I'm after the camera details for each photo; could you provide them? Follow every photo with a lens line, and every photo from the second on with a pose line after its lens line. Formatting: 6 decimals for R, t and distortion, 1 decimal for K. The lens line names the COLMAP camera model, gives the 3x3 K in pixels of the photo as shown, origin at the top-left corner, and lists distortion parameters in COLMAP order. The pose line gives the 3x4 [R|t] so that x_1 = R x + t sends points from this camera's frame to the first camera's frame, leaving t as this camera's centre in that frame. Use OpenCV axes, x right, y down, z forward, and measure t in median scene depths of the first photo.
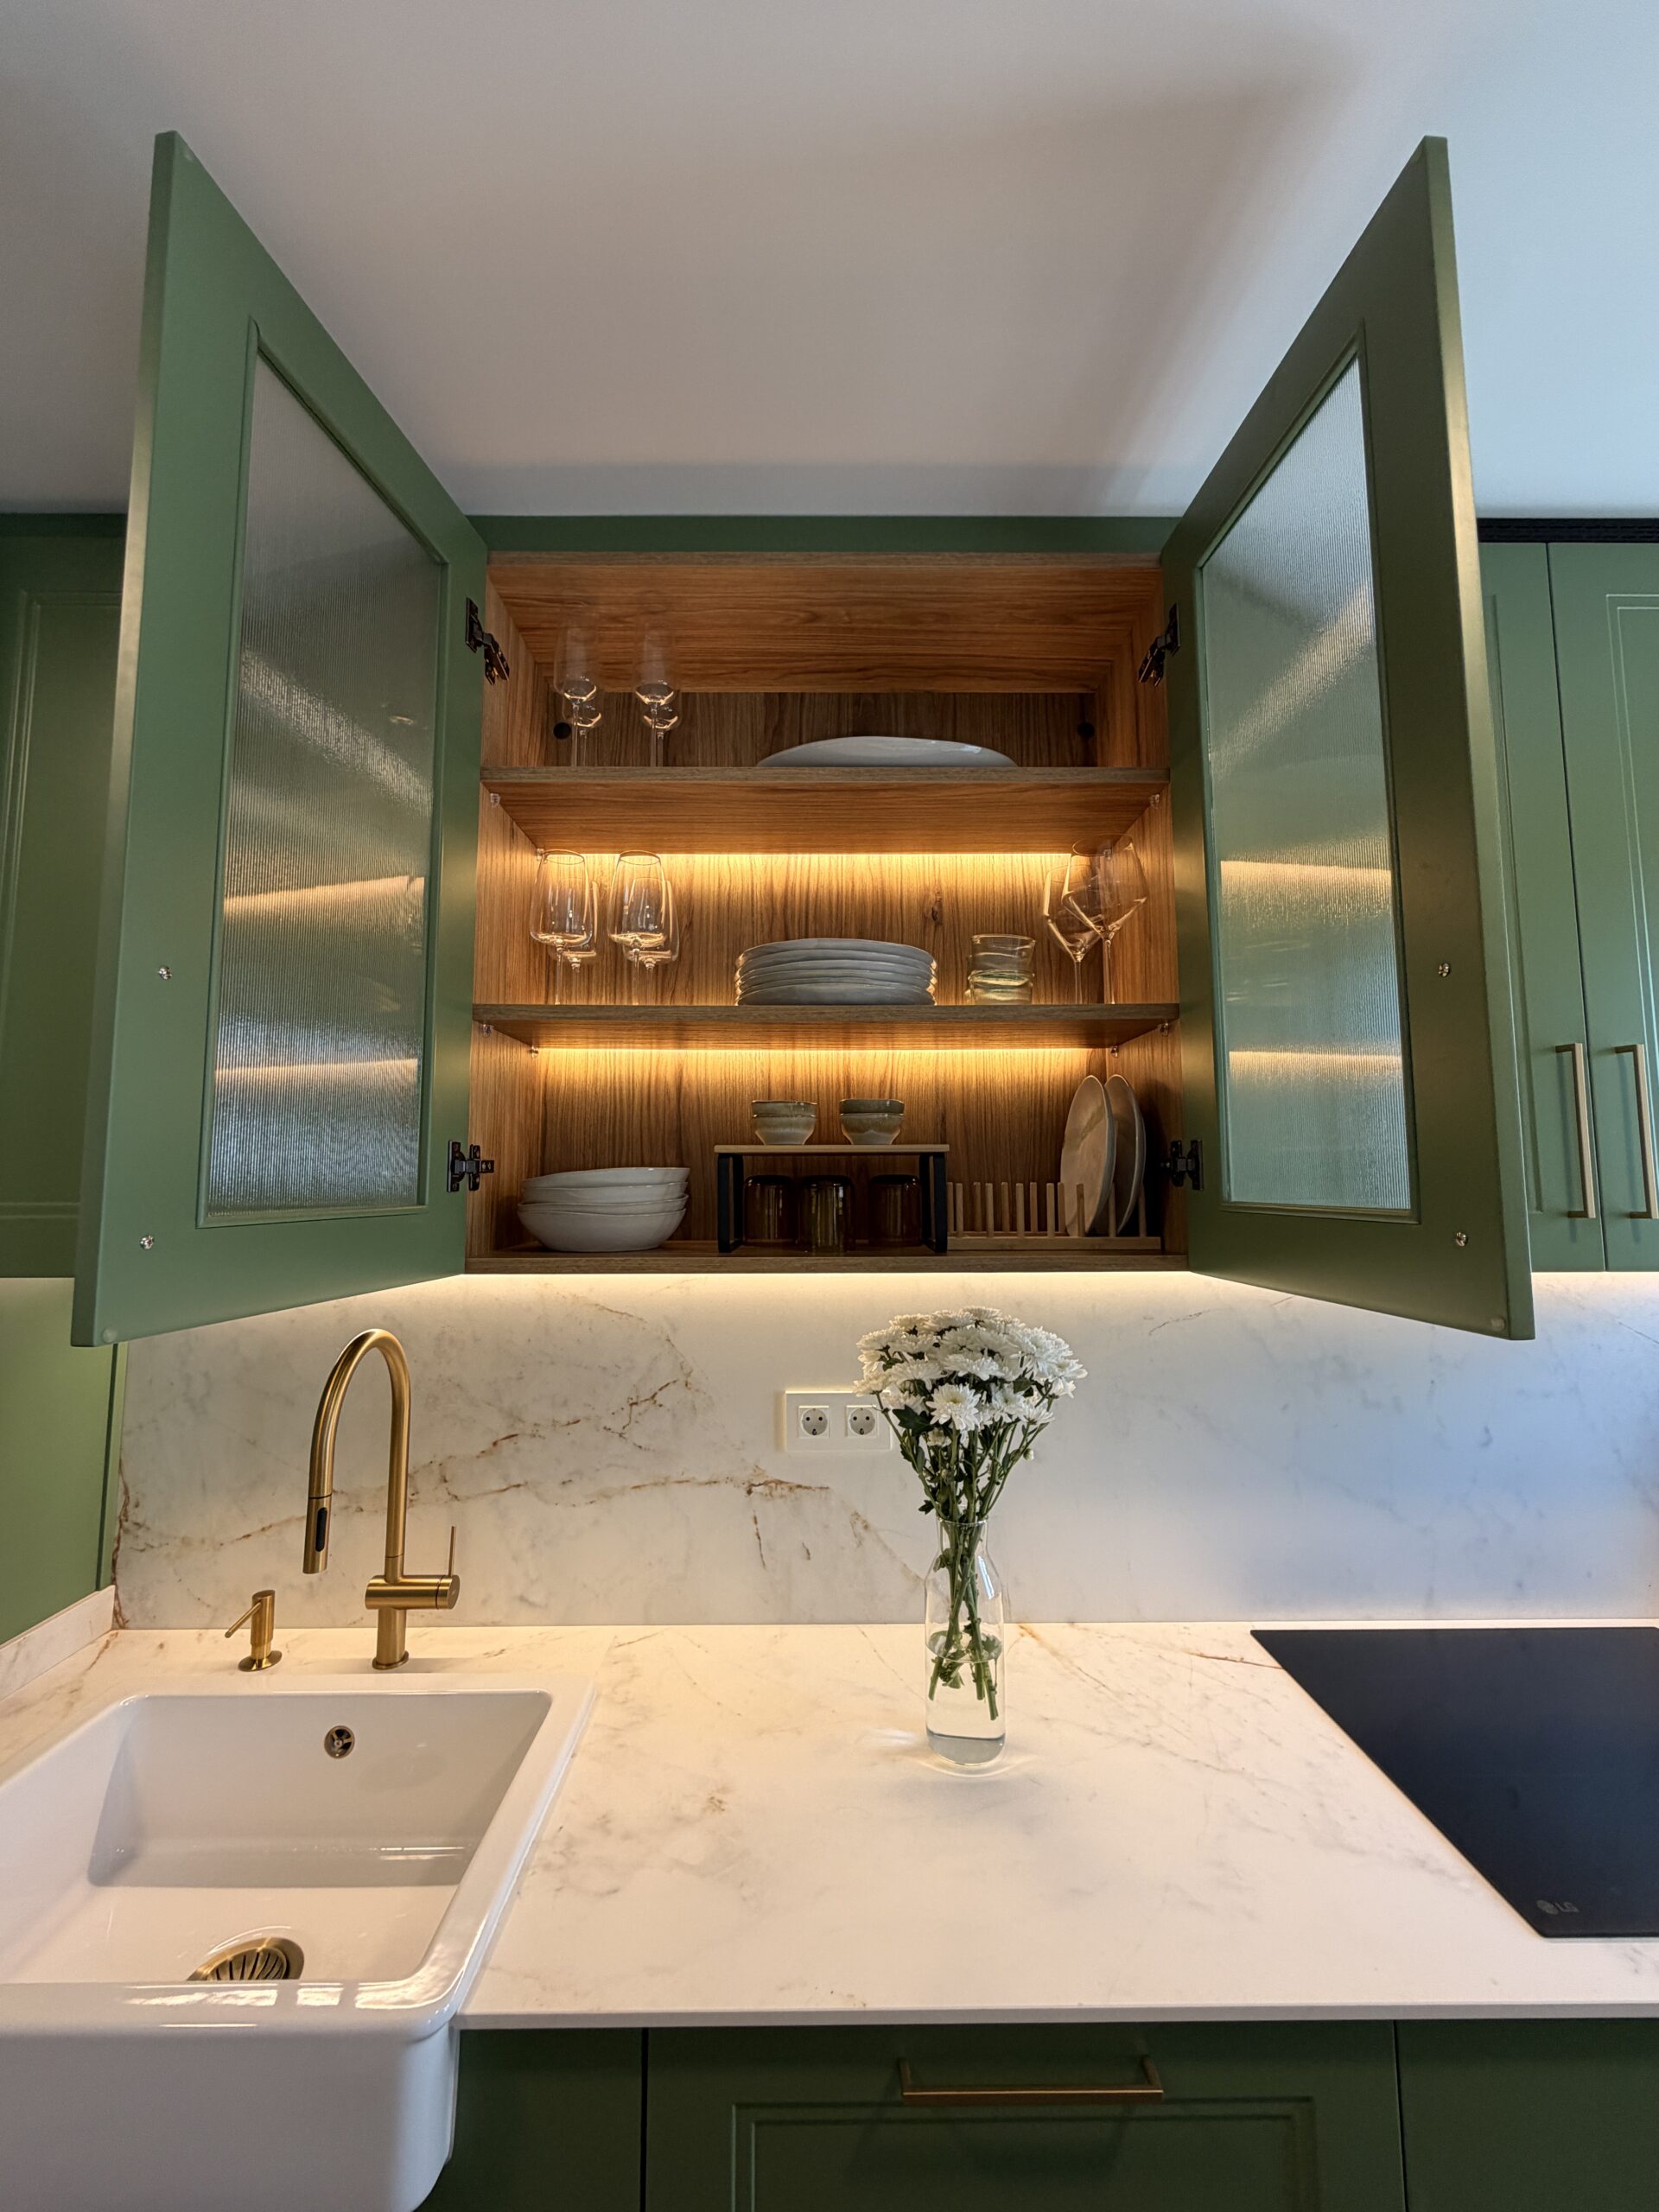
lens RADIAL K [[889.9, 0, 826.9], [0, 889.9, 1097.7], [0, 0, 1]] dist [0.000233, -0.000035]
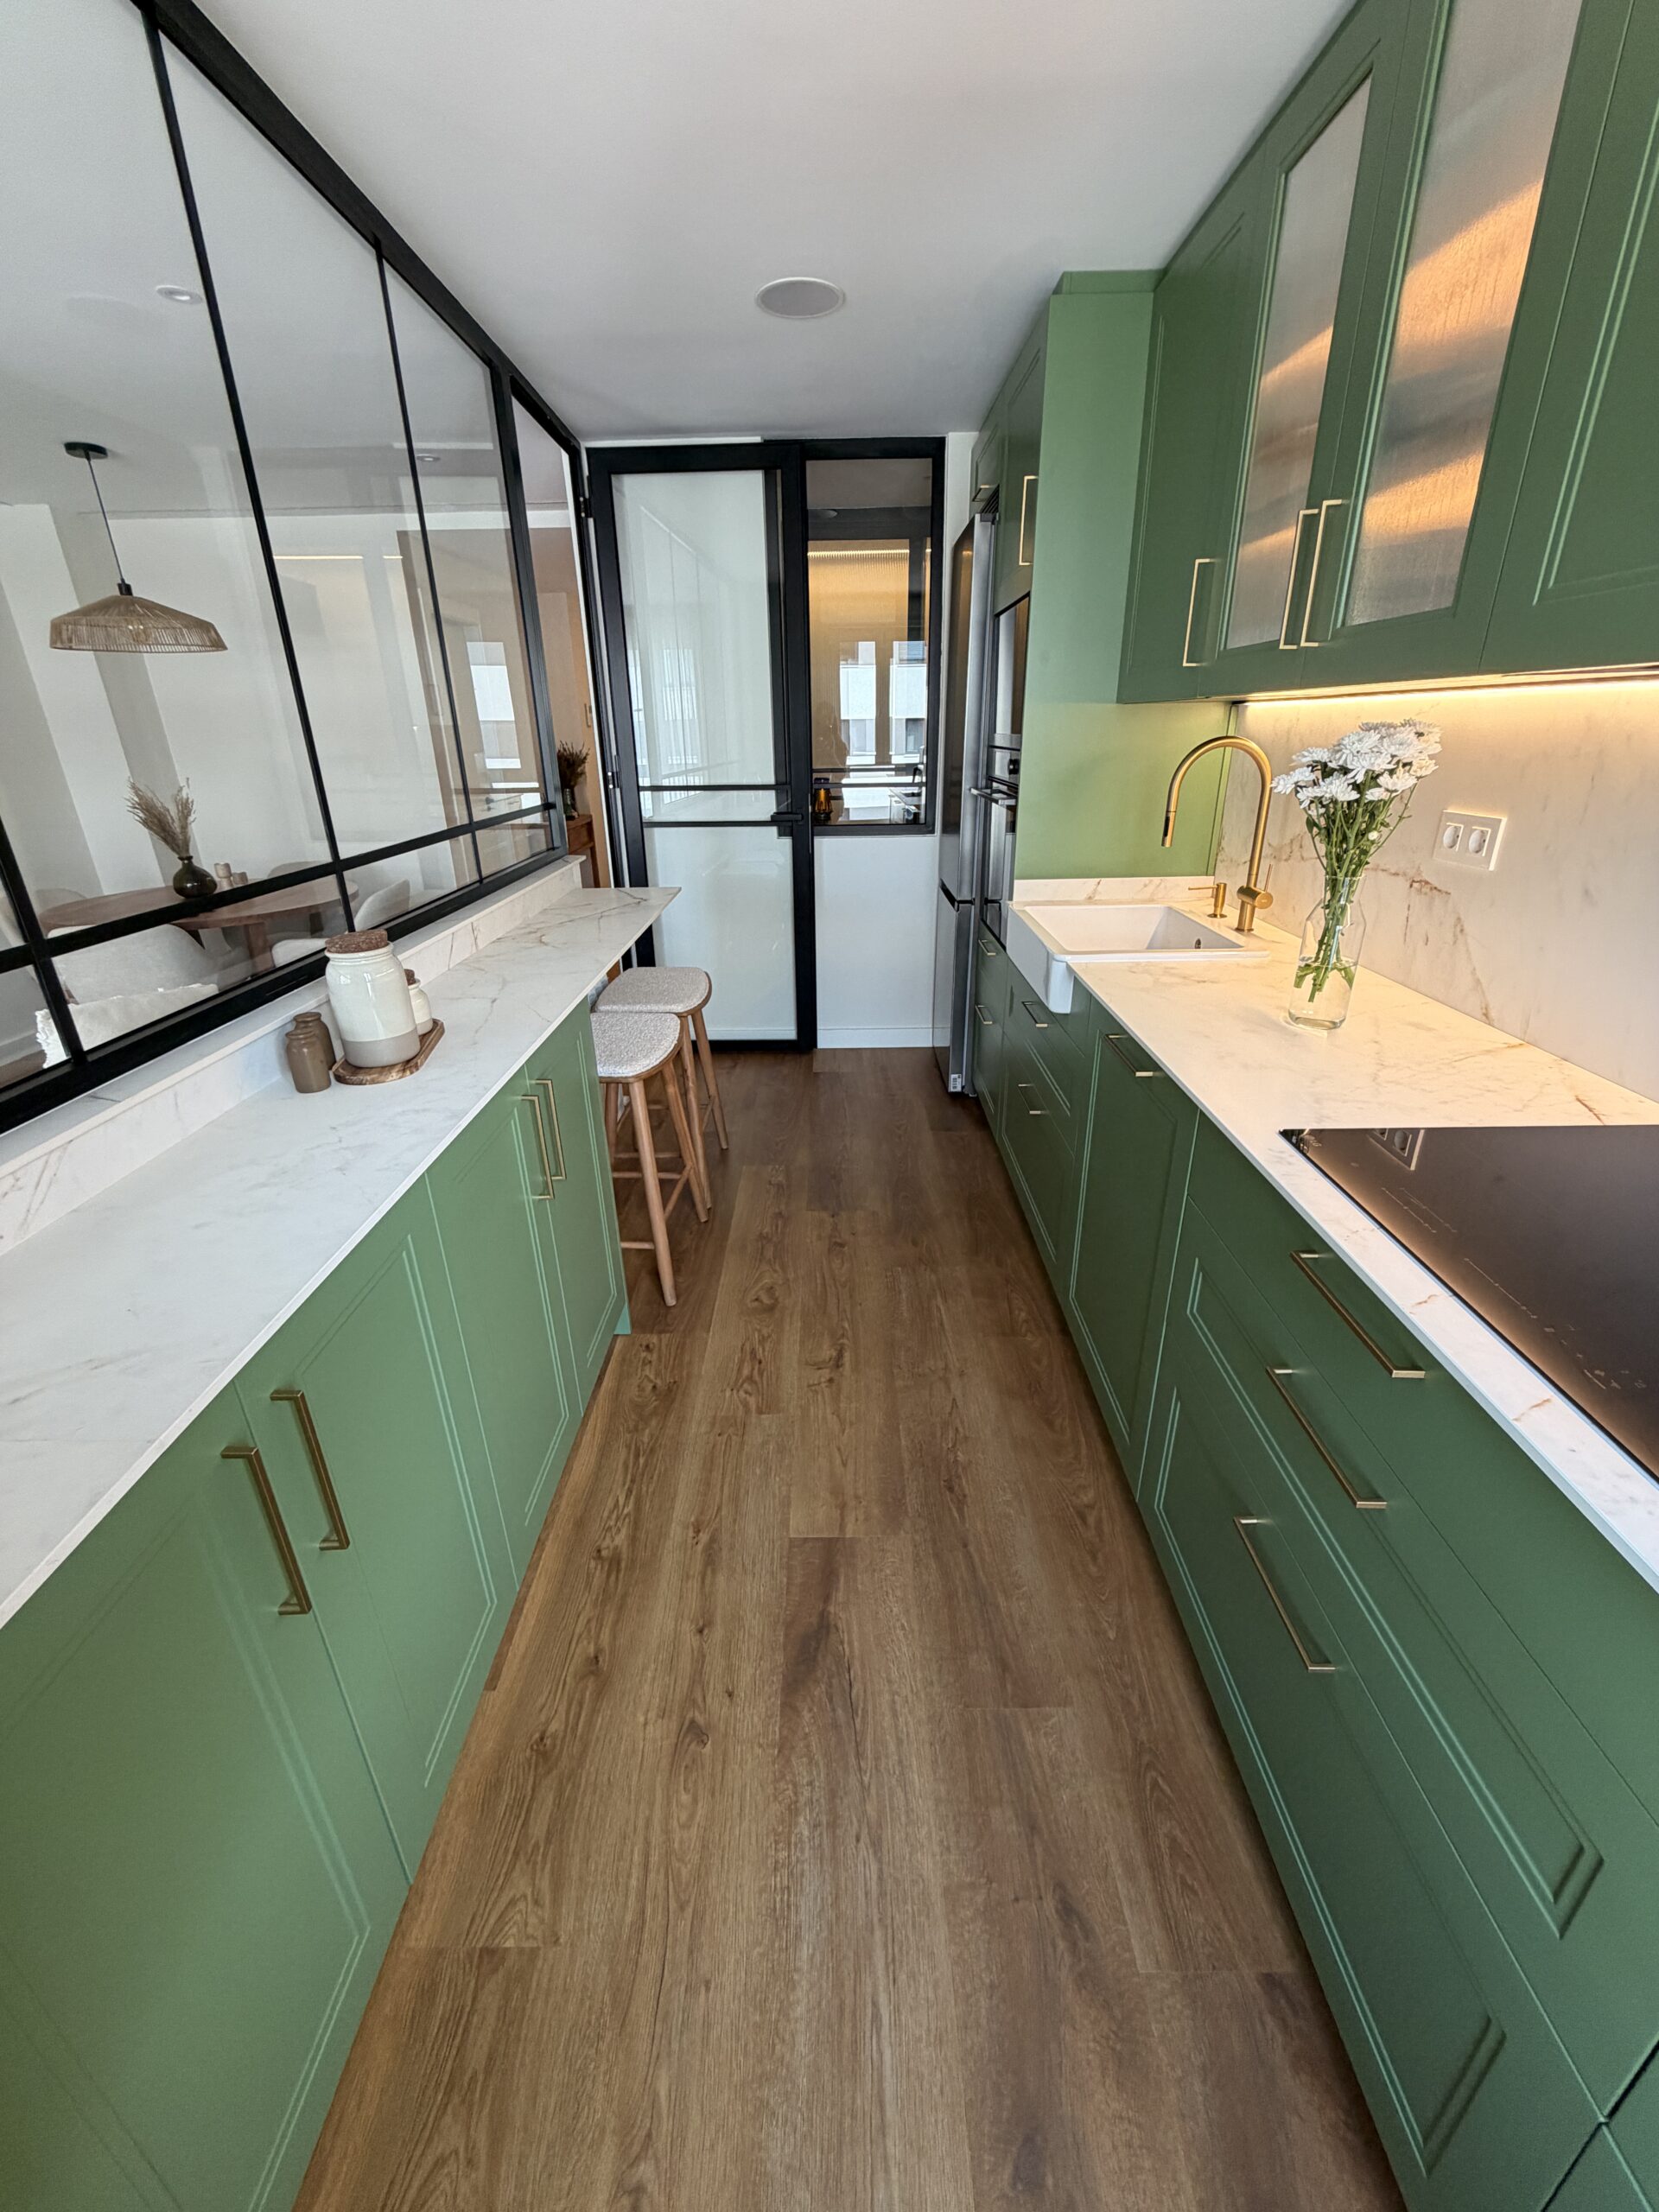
lens RADIAL K [[889.9, 0, 826.1], [0, 889.9, 1099.0], [0, 0, 1]] dist [0.000233, -0.000035]
pose [[-0.018207, 0.389690, -0.920766, 1.282444], [0.115515, 0.915572, 0.385207, 0.127008], [0.993139, -0.099349, -0.061684, 0.194618]]
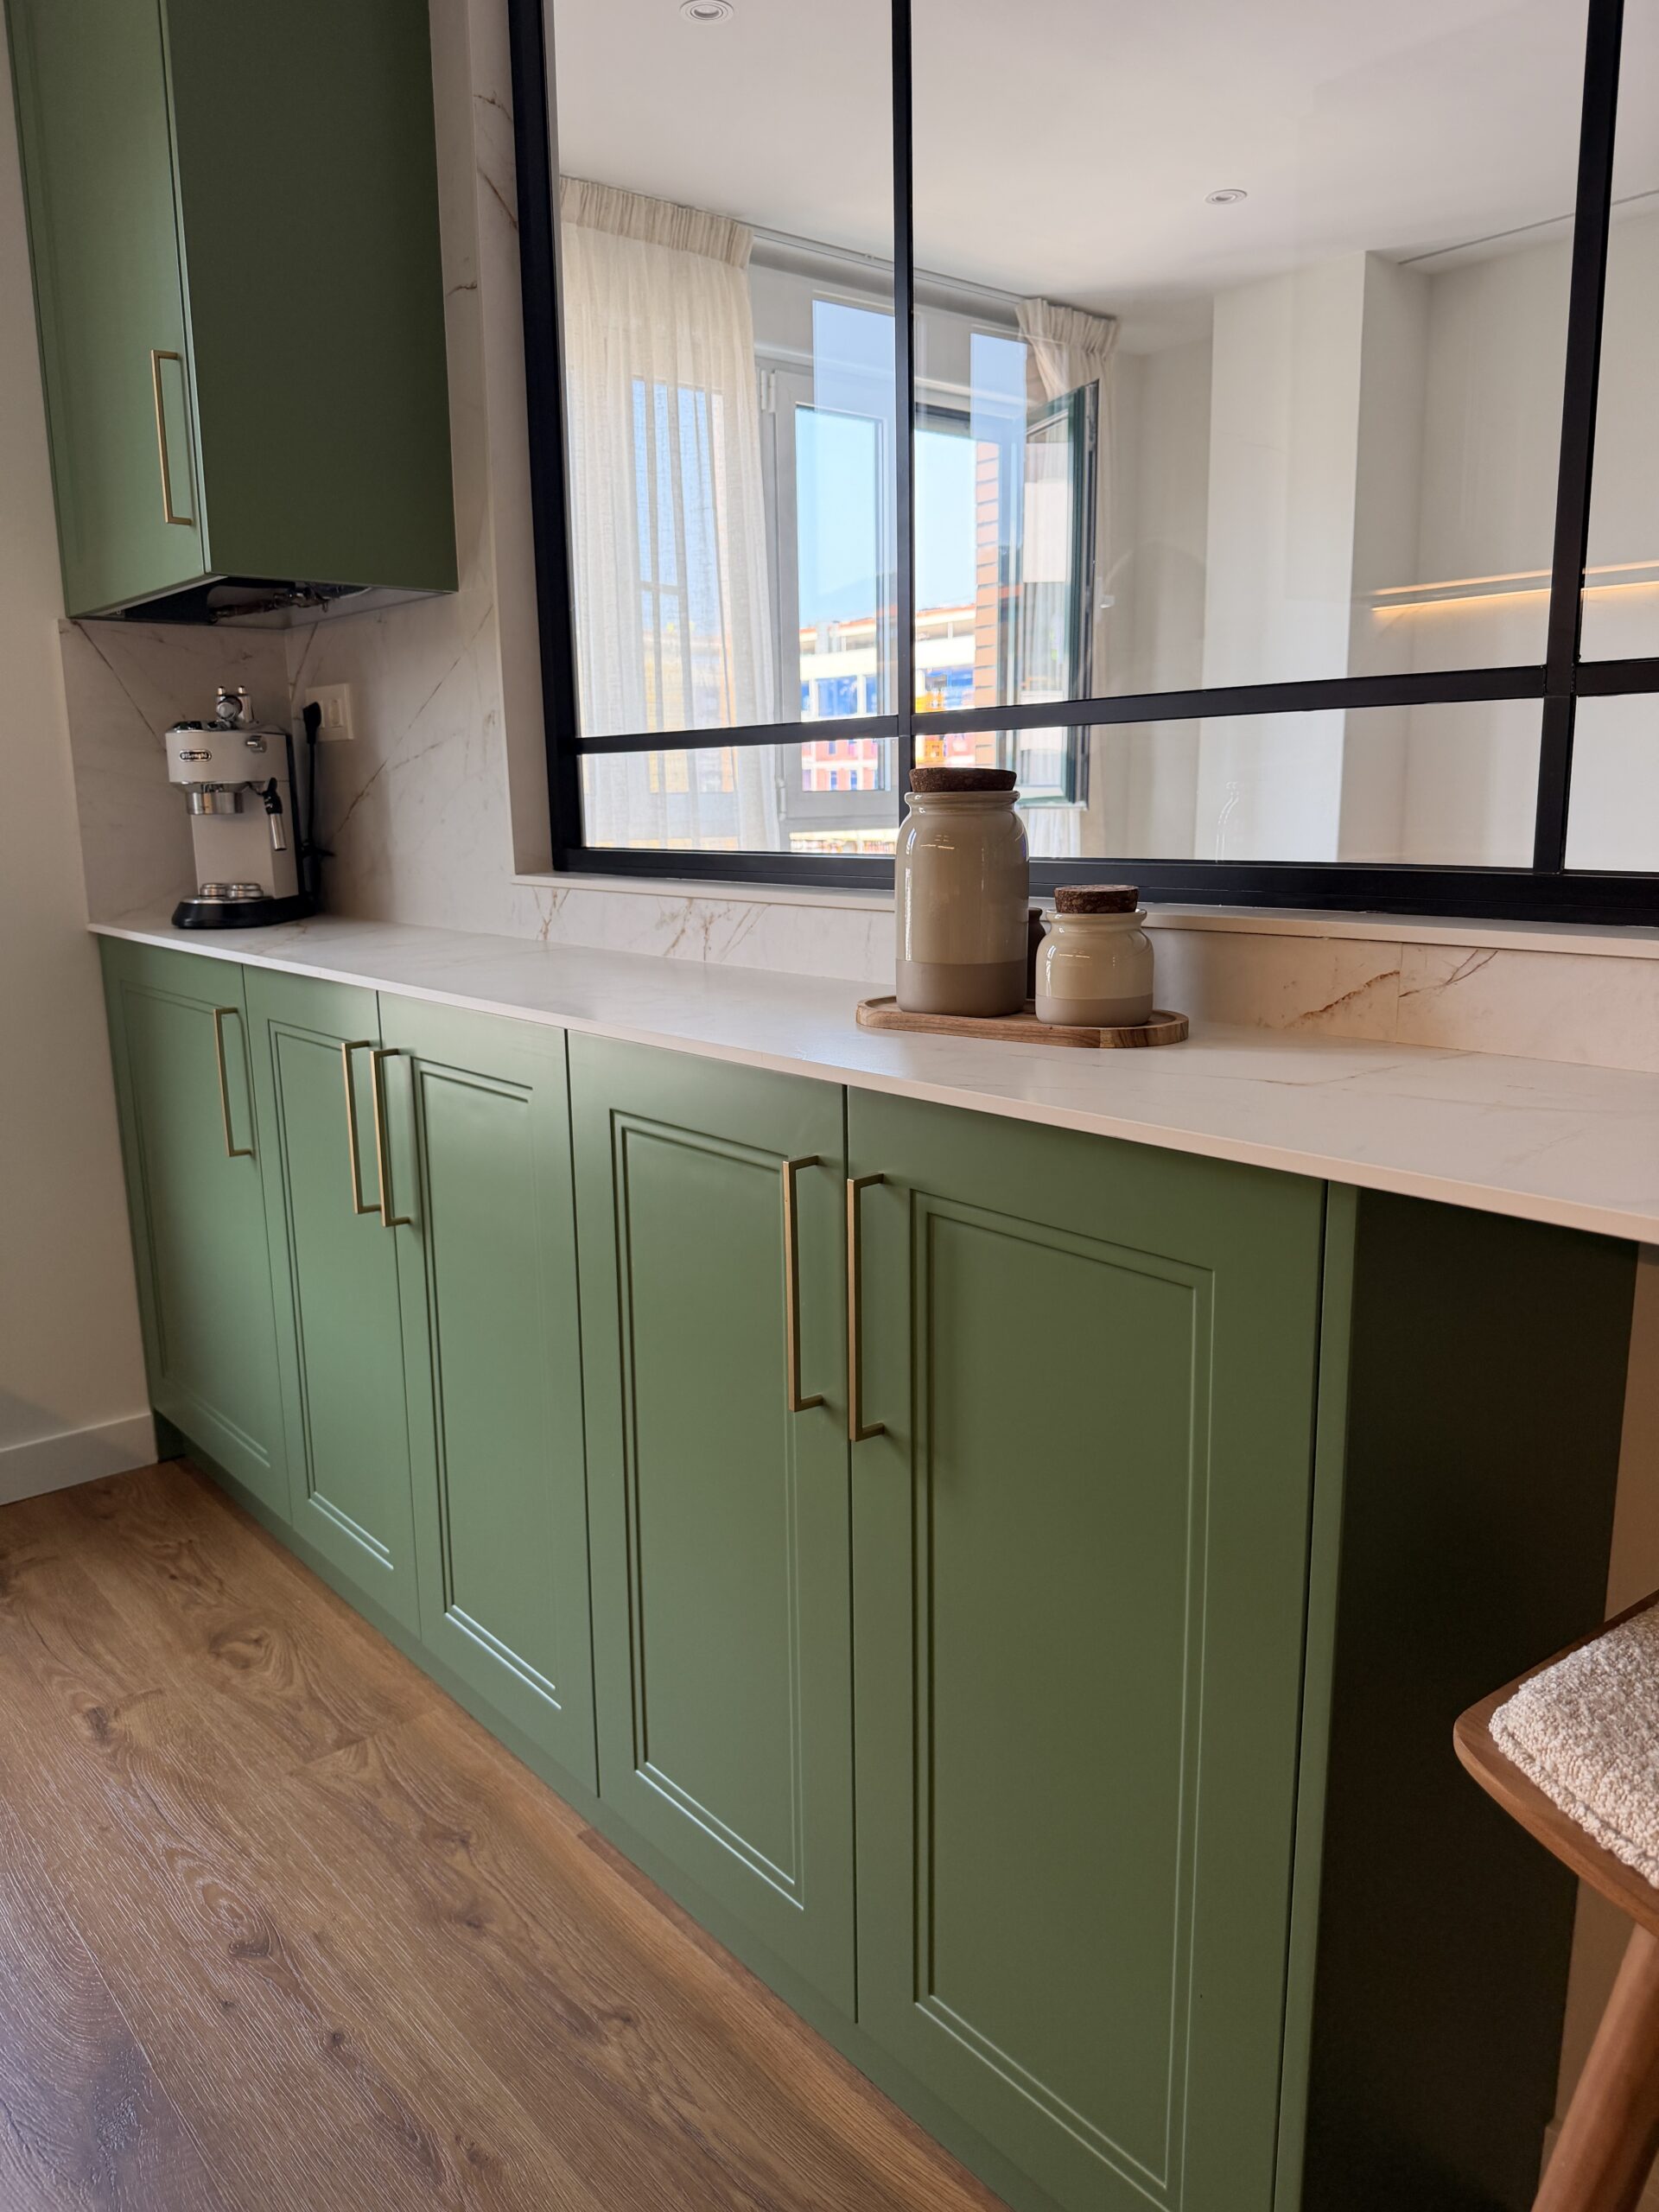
lens RADIAL K [[1563.4, 0, 816.3], [0, 1563.4, 1106.7], [0, 0, 1]] dist [0.052202, -0.072345]
pose [[-0.634273, -0.140283, 0.760275, -0.476224], [-0.058469, 0.989287, 0.133760, 0.375863], [-0.770895, 0.040388, -0.635681, 0.309474]]
